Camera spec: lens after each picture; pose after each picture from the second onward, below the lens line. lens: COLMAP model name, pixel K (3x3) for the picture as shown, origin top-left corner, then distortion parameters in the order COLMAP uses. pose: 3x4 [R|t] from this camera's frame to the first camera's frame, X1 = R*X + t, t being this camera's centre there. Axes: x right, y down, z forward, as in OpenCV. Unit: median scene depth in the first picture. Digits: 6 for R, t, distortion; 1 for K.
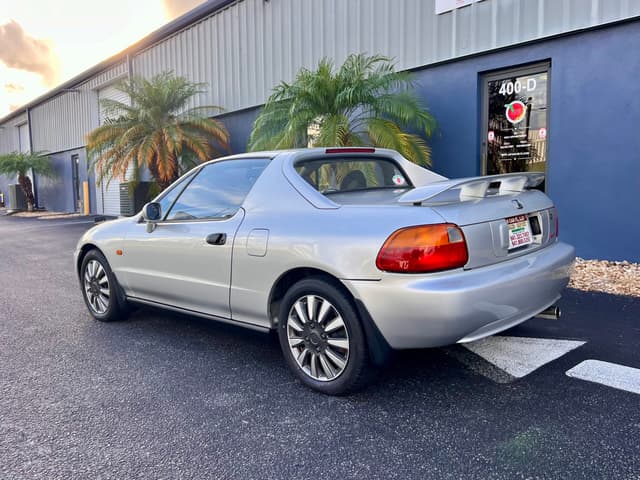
lens RADIAL K [[548.9, 0, 320.0], [0, 548.9, 240.0], [0, 0, 1]] dist [0.027629, -0.013015]
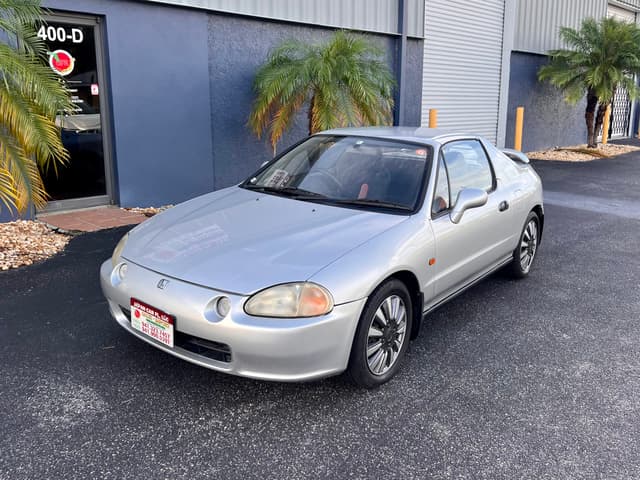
lens RADIAL K [[577.4, 0, 305.5], [0, 577.4, 225.2], [0, 0, 1]] dist [0.007582, 0.001679]
pose [[-0.104165, -0.185005, 0.977201, -0.819109], [0.095088, 0.976193, 0.194950, -0.147803], [-0.990004, 0.113228, -0.084093, 0.888074]]
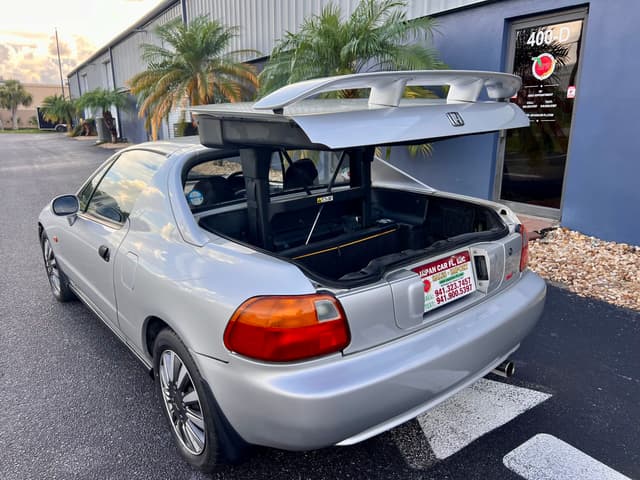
lens RADIAL K [[484.7, 0, 318.1], [0, 484.7, 243.8], [0, 0, 1]] dist [0.007770, 0.001131]
pose [[0.991105, 0.047794, -0.124205, 0.131253], [-0.027304, 0.986460, 0.161711, -0.082886], [0.130253, -0.156881, 0.978991, 0.174360]]
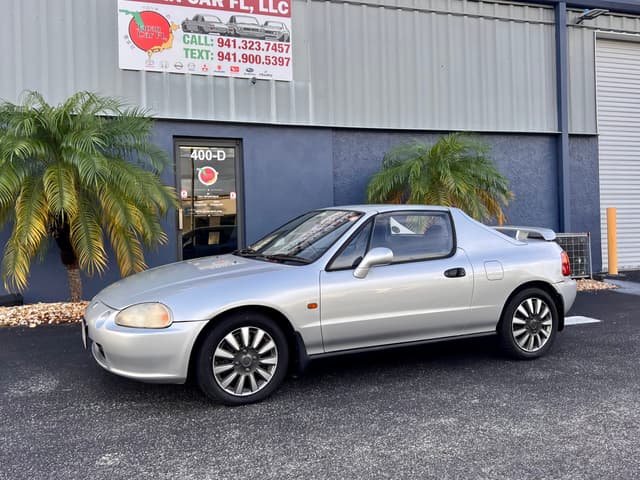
lens RADIAL K [[579.5, 0, 306.8], [0, 579.5, 239.1], [0, 0, 1]] dist [0.022514, -0.000049]
pose [[0.362436, 0.000092, 0.932009, -0.888136], [0.102742, 0.993901, -0.040052, -0.034602], [-0.926328, 0.110272, 0.360216, 0.468505]]
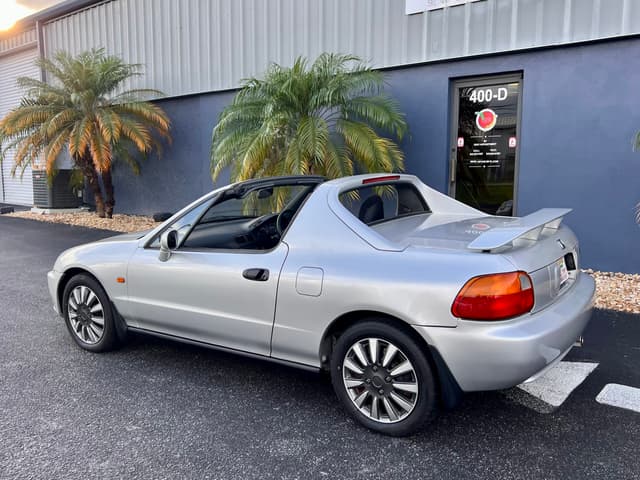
lens RADIAL K [[575.7, 0, 337.2], [0, 575.7, 243.8], [0, 0, 1]] dist [0.017821, 0.005085]
pose [[0.984317, -0.004156, 0.176361, -0.127867], [-0.002240, 0.999347, 0.036054, -0.052100], [-0.176396, -0.035883, 0.983665, -0.004986]]
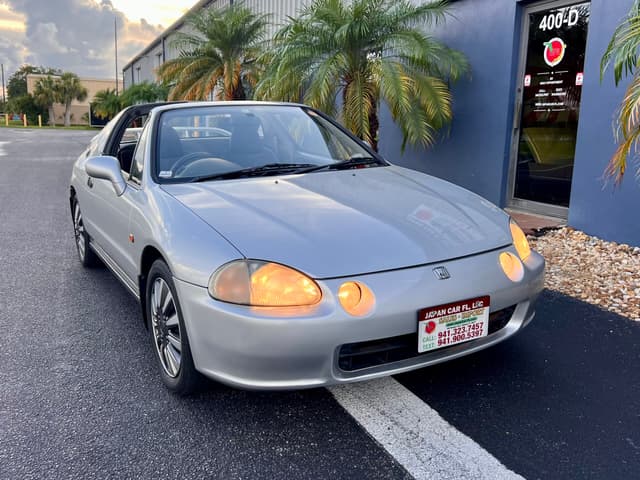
lens RADIAL K [[585.5, 0, 313.7], [0, 585.5, 222.3], [0, 0, 1]] dist [0.014076, 0.002264]
pose [[0.957192, 0.086991, -0.276073, 0.343052], [-0.065951, 0.994228, 0.084620, -0.039676], [0.281841, -0.062790, 0.957404, 0.066536]]
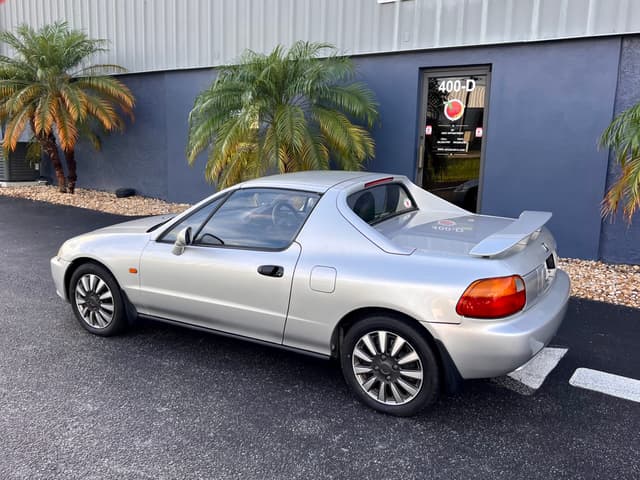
lens RADIAL K [[579.5, 0, 306.8], [0, 579.5, 239.1], [0, 0, 1]] dist [0.022514, -0.000049]
pose [[0.975326, -0.002300, 0.220757, -0.207360], [-0.015750, 0.996673, 0.079972, -0.086582], [-0.220207, -0.081476, 0.972045, -0.050622]]
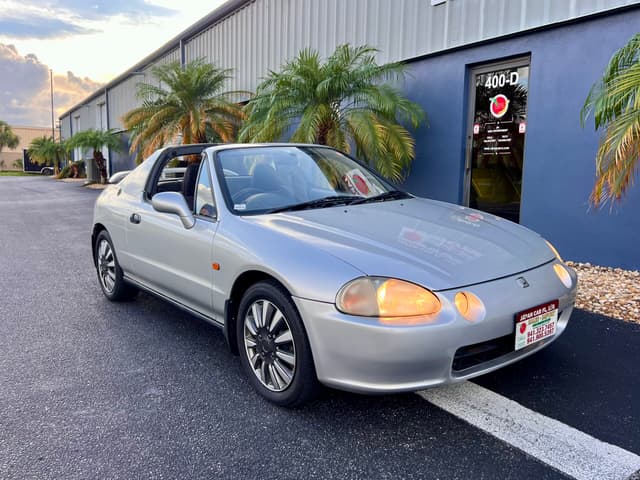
lens RADIAL K [[525.2, 0, 335.4], [0, 525.2, 228.8], [0, 0, 1]] dist [0.018487, -0.006311]
pose [[0.993363, 0.047364, -0.104822, 0.214304], [-0.045362, 0.998741, 0.021399, -0.023162], [0.105703, -0.016502, 0.994261, 0.032464]]
